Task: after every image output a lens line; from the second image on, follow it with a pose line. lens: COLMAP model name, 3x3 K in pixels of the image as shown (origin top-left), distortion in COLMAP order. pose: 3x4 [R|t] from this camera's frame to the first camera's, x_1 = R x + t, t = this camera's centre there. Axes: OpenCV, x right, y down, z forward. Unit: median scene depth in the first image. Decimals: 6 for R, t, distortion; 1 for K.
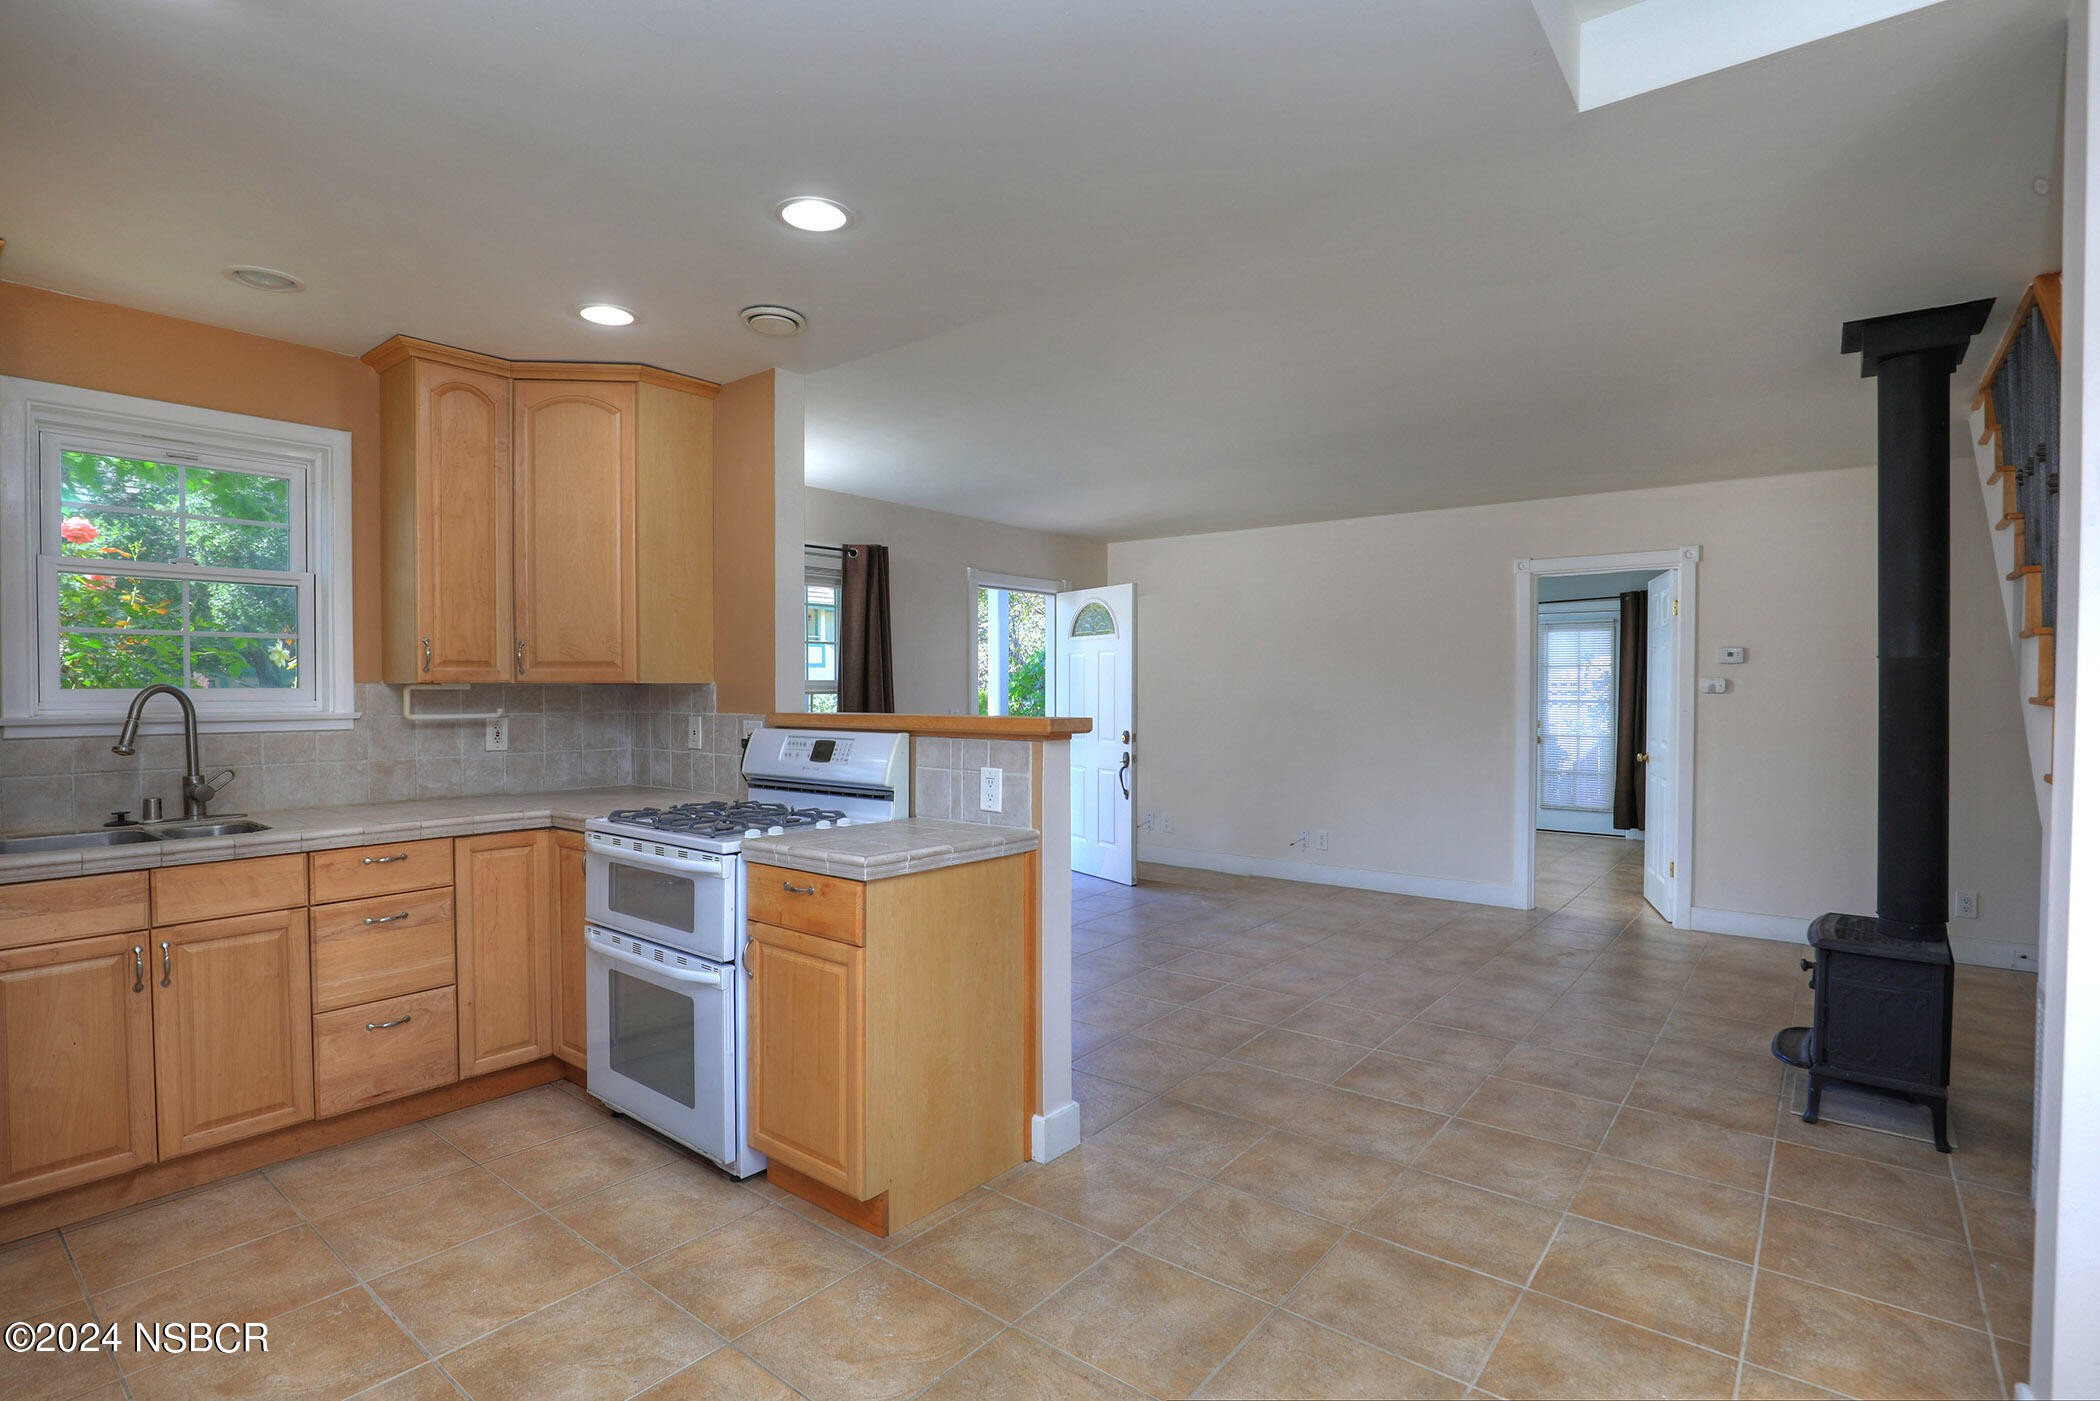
lens RADIAL K [[1005.2, 0, 1078.3], [0, 1005.2, 690.8], [0, 0, 1]] dist [-0.037622, 0.009352]
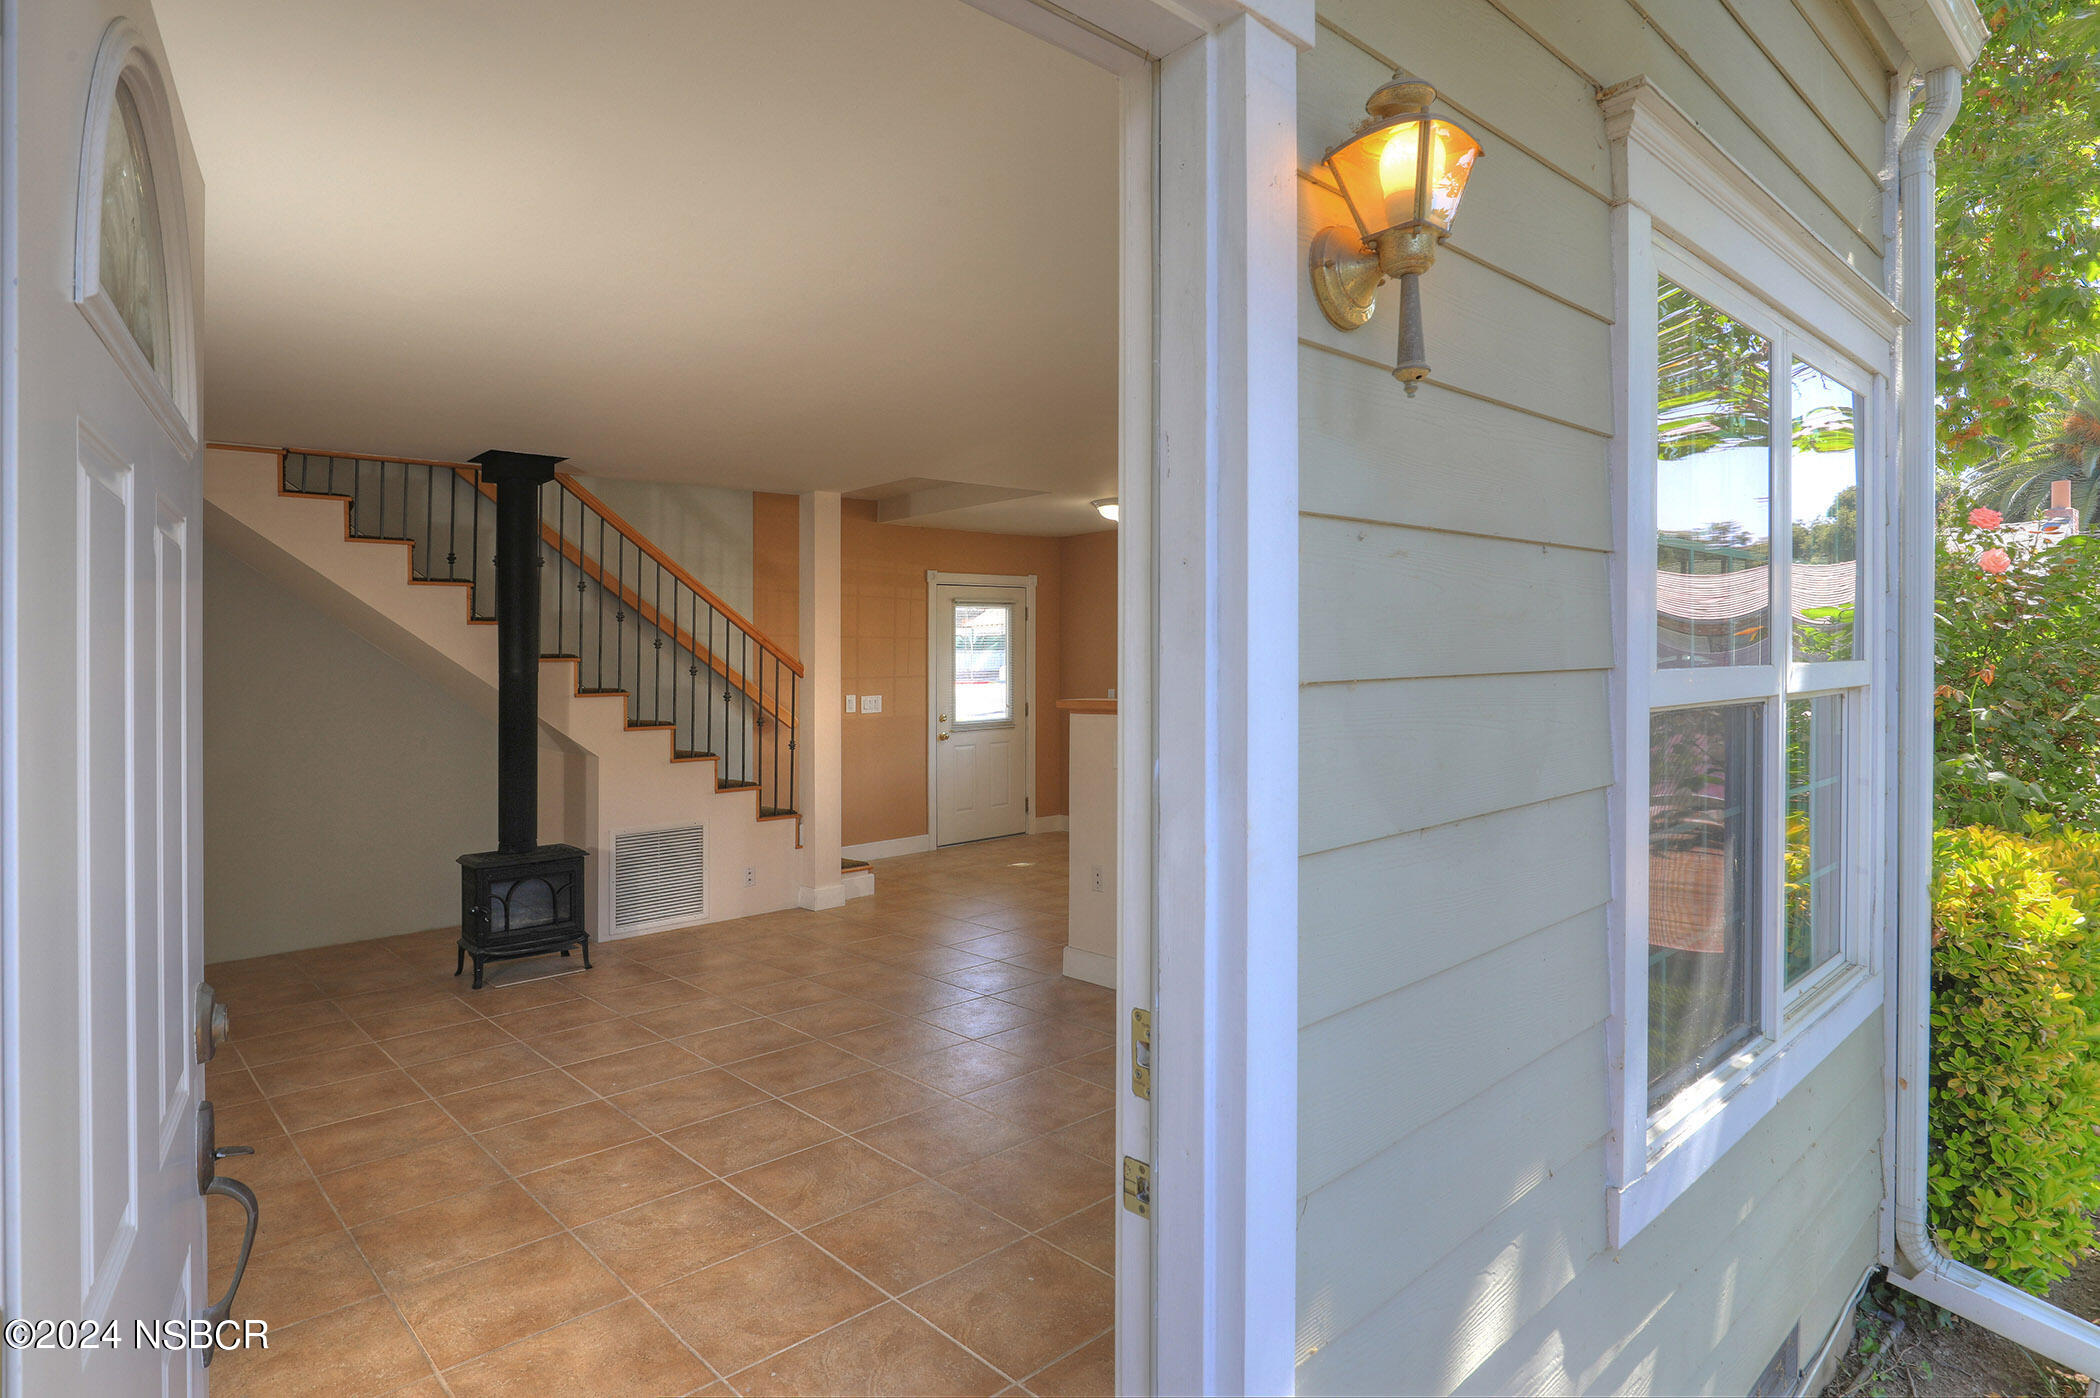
lens RADIAL K [[1179.7, 0, 1050.0], [0, 1179.7, 699.0], [0, 0, 1]] dist [0.000084, -0.000010]
pose [[-0.989317, 0.001408, 0.145777, -0.264477], [0.003890, 0.999852, 0.016737, -0.017809], [-0.145731, 0.017125, -0.989176, 2.846979]]
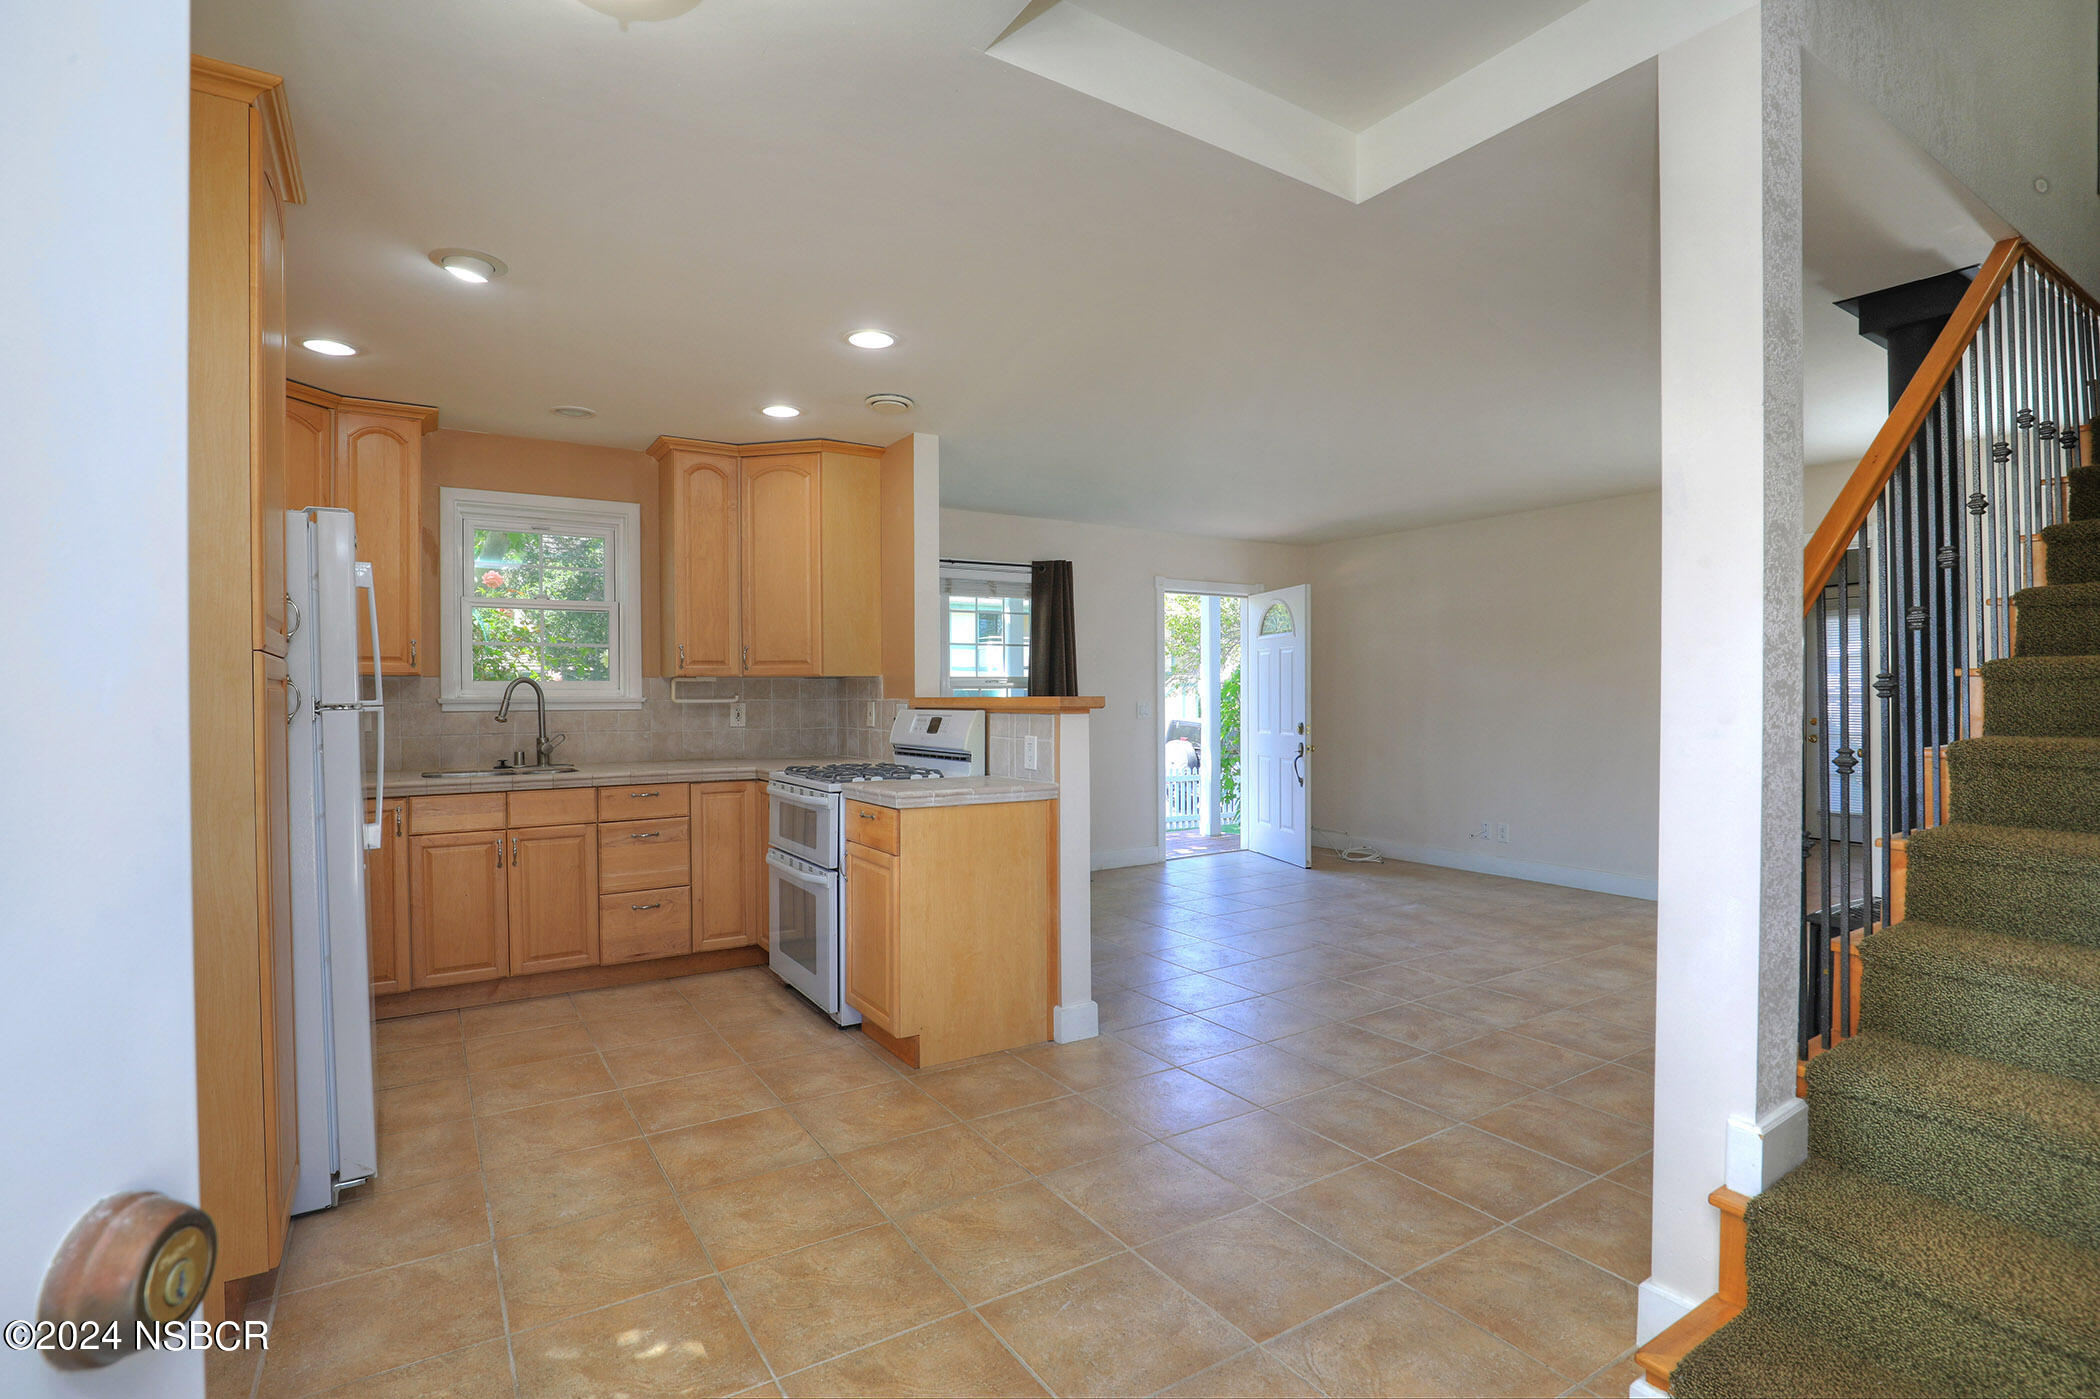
lens RADIAL K [[1005.2, 0, 1078.3], [0, 1005.2, 689.8], [0, 0, 1]] dist [-0.037622, 0.009352]
pose [[0.949014, -0.006765, -0.315162, 0.377982], [0.004642, 0.999961, -0.007488, 0.027839], [0.315200, 0.005643, 0.949008, -0.205872]]
